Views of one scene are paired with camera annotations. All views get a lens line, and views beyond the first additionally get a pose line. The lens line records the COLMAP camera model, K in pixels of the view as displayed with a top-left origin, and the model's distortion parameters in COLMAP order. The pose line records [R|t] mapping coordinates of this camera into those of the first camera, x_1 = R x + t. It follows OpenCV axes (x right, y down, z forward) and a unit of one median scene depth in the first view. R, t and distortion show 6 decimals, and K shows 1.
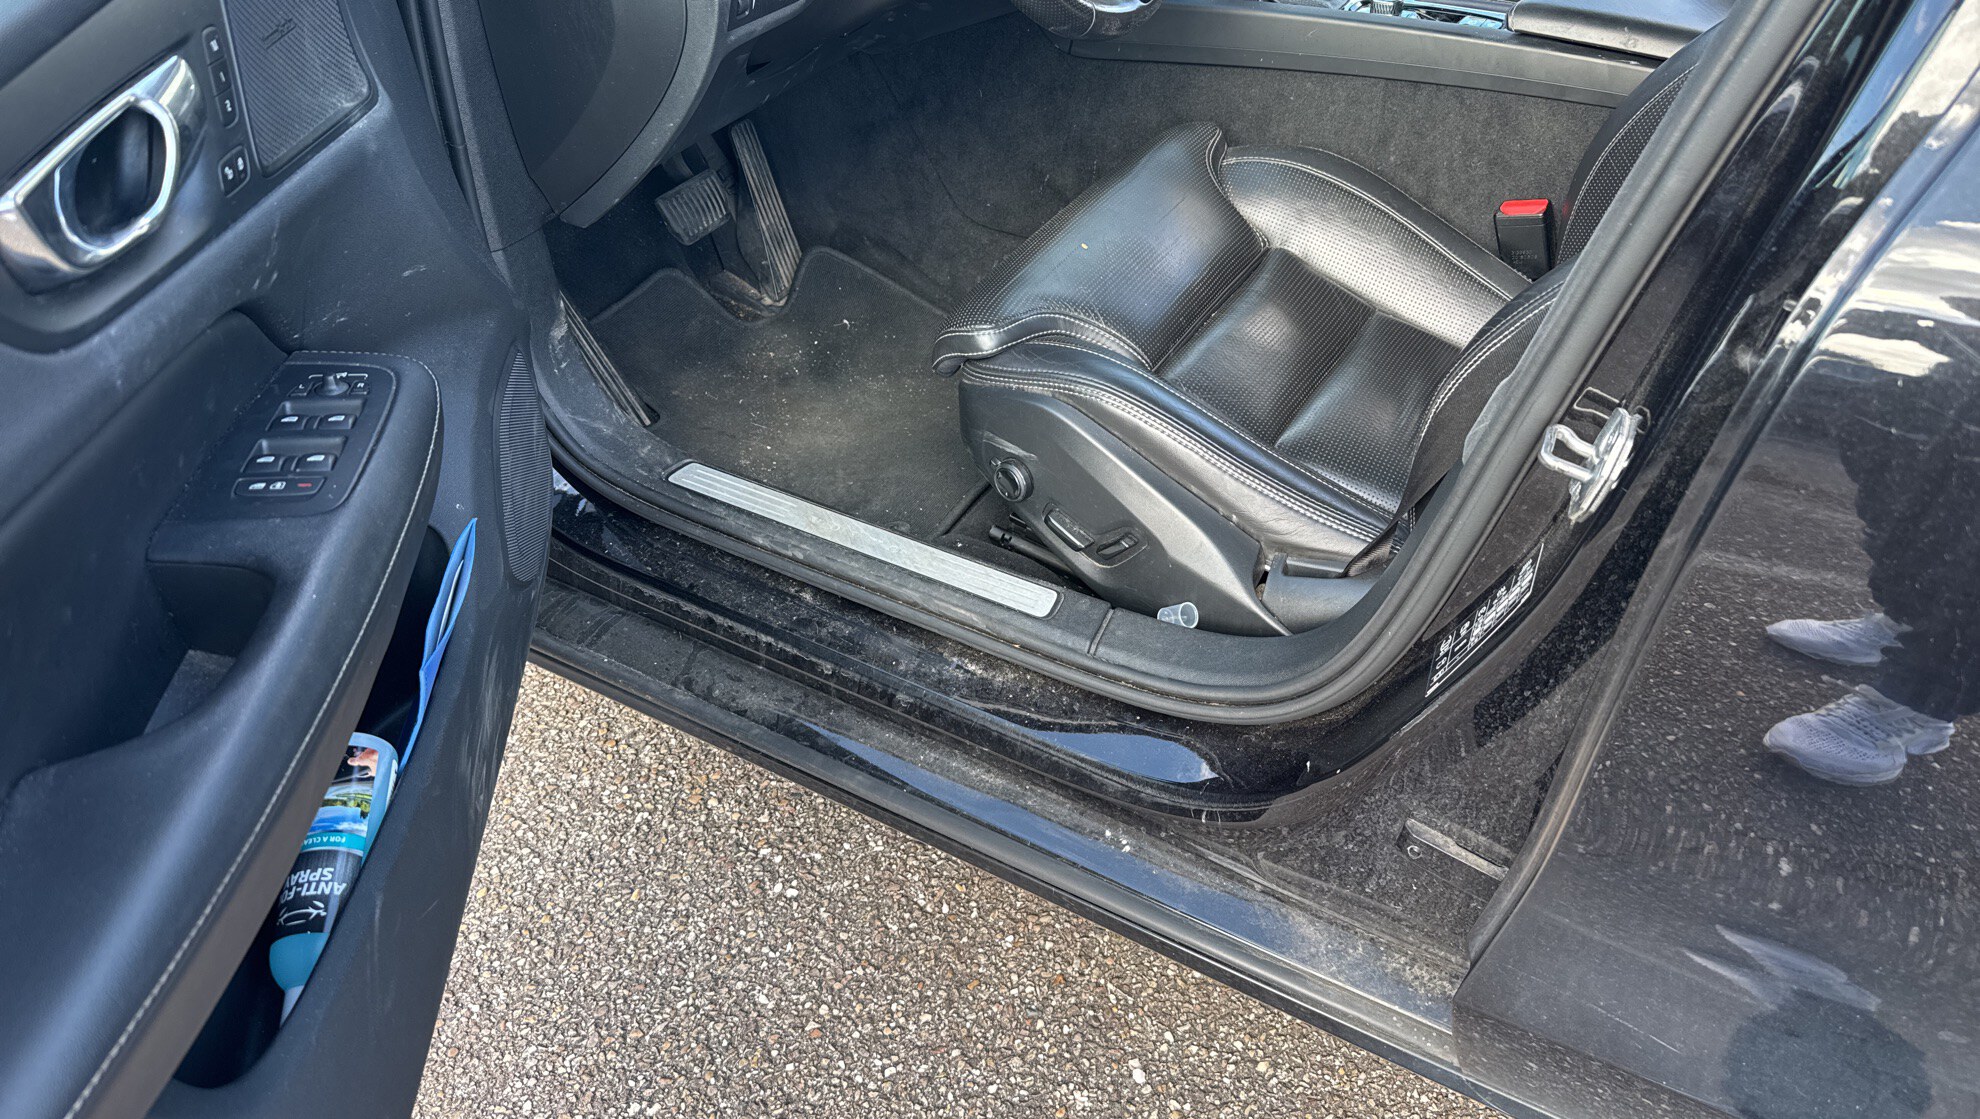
lens RADIAL K [[1349.1, 0, 980.1], [0, 1349.1, 570.1], [0, 0, 1]] dist [0.033059, -0.038039]
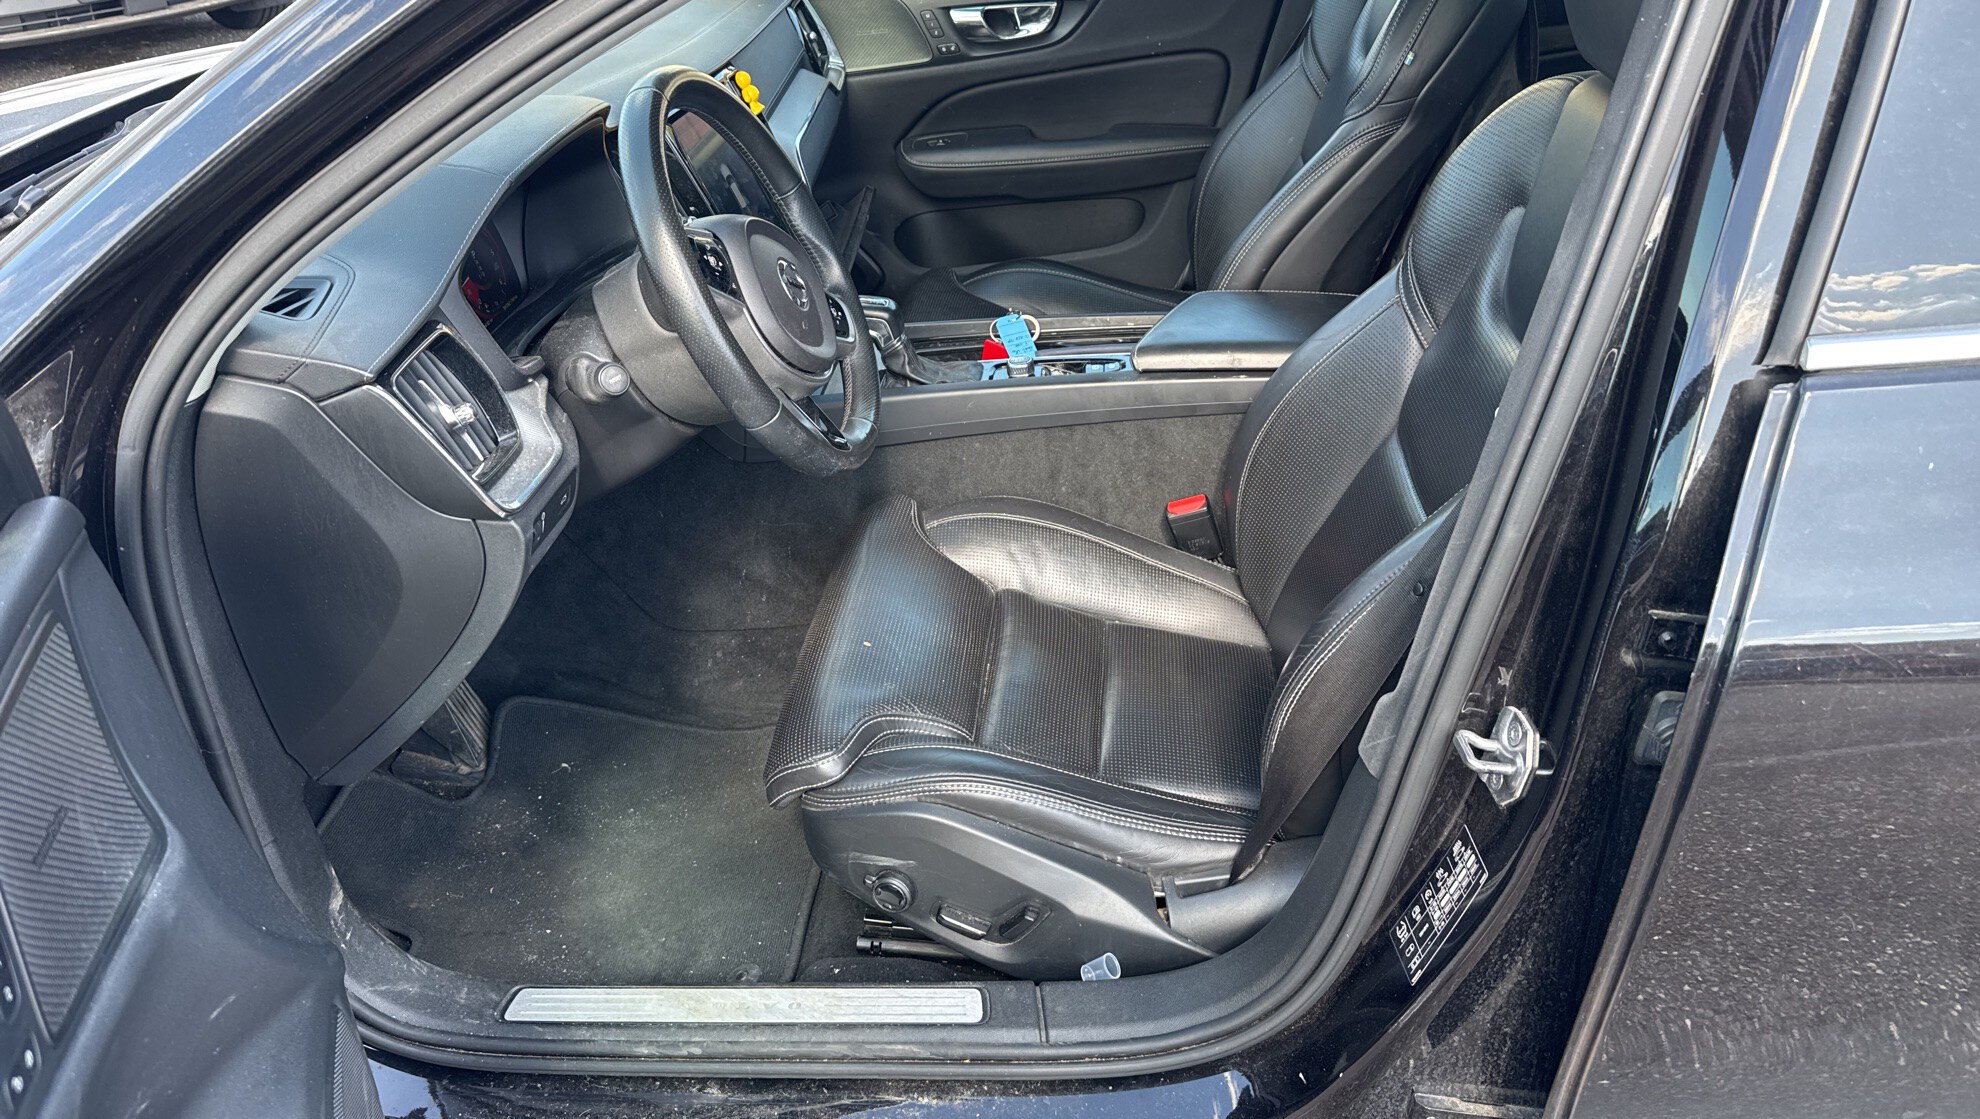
lens RADIAL K [[1349.1, 0, 977.2], [0, 1349.1, 545.1], [0, 0, 1]] dist [0.033059, -0.038039]
pose [[0.893664, -0.252658, 0.370848, -0.210959], [0.323101, 0.935794, -0.141050, -0.137108], [-0.311400, 0.245873, 0.917920, -0.000287]]
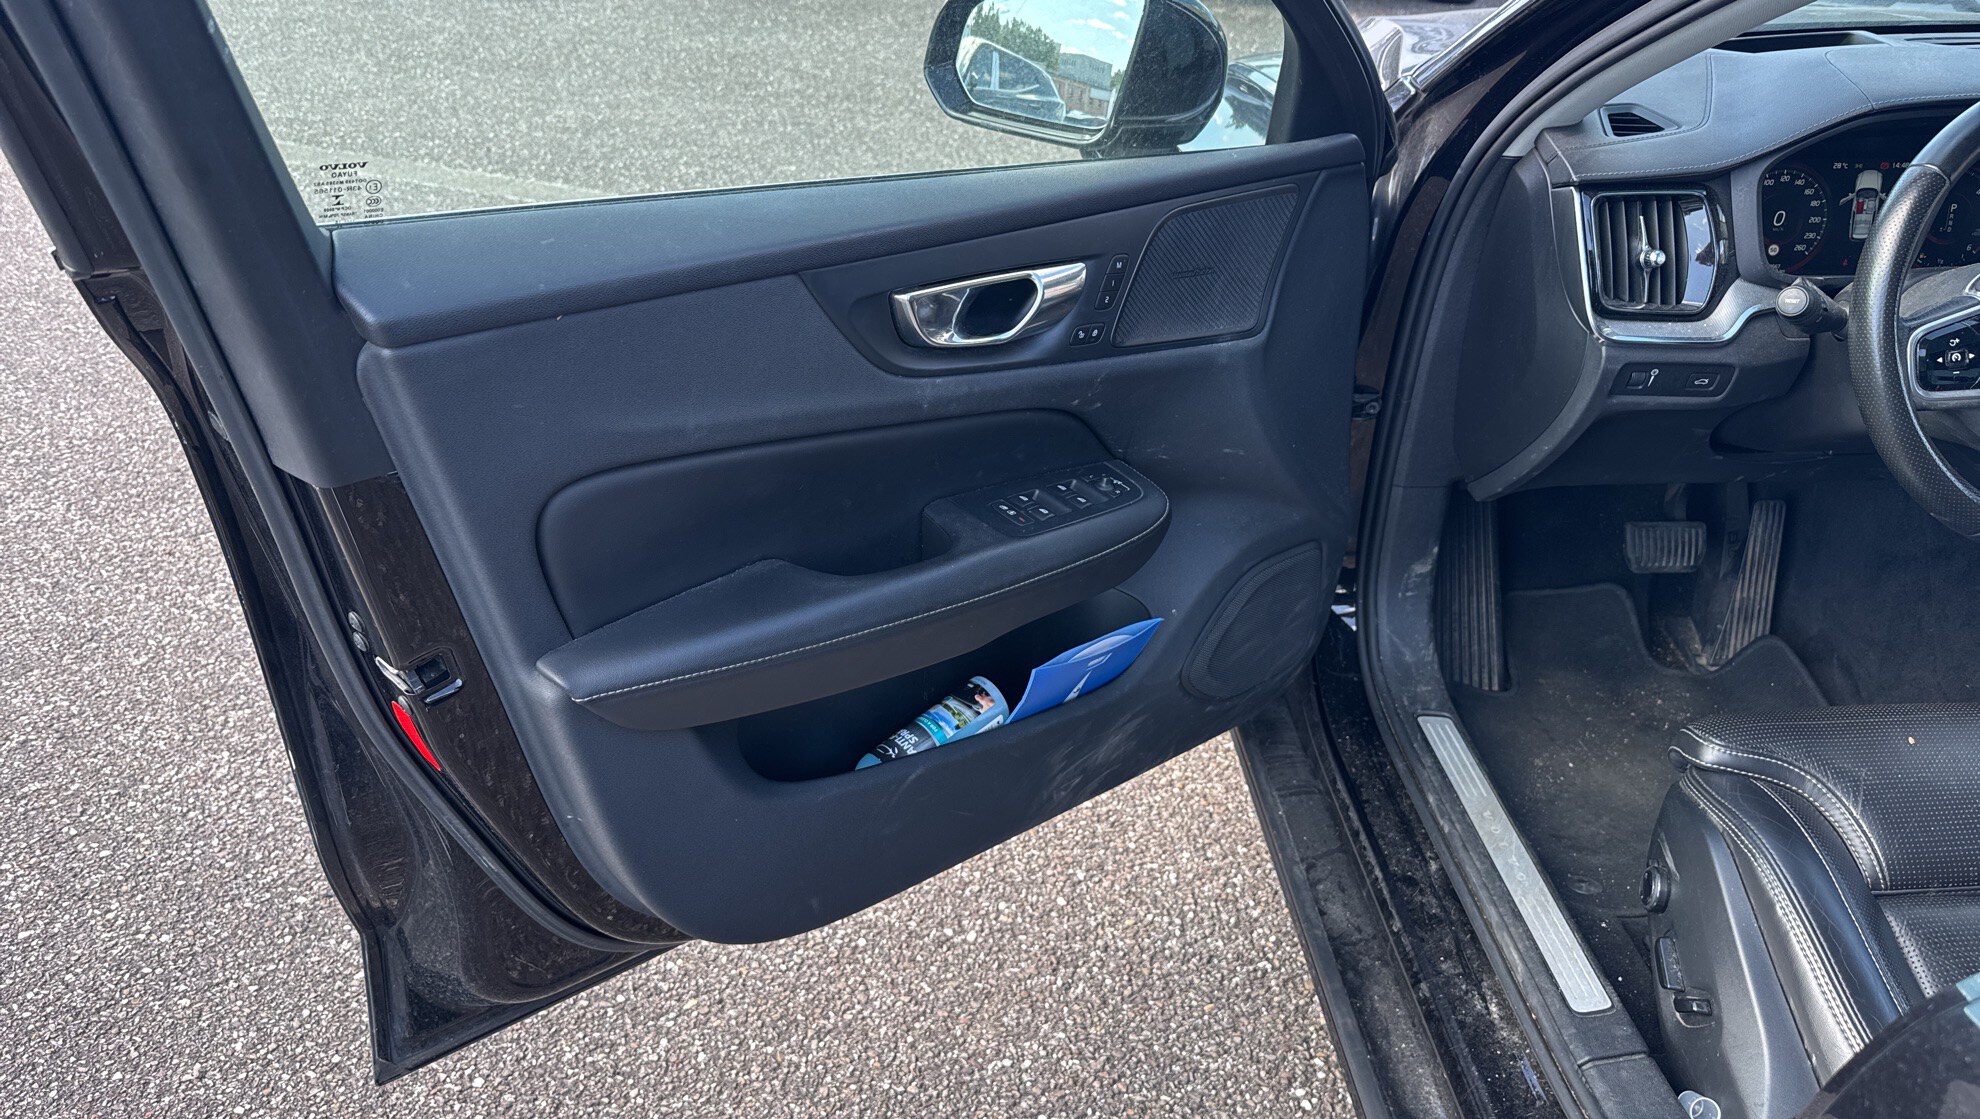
lens RADIAL K [[1349.1, 0, 993.7], [0, 1349.1, 572.5], [0, 0, 1]] dist [0.033059, -0.038039]
pose [[0.539689, 0.440006, -0.717726, 0.343730], [-0.557947, 0.825362, 0.086449, -0.069114], [0.630421, 0.353797, 0.690939, -0.045611]]
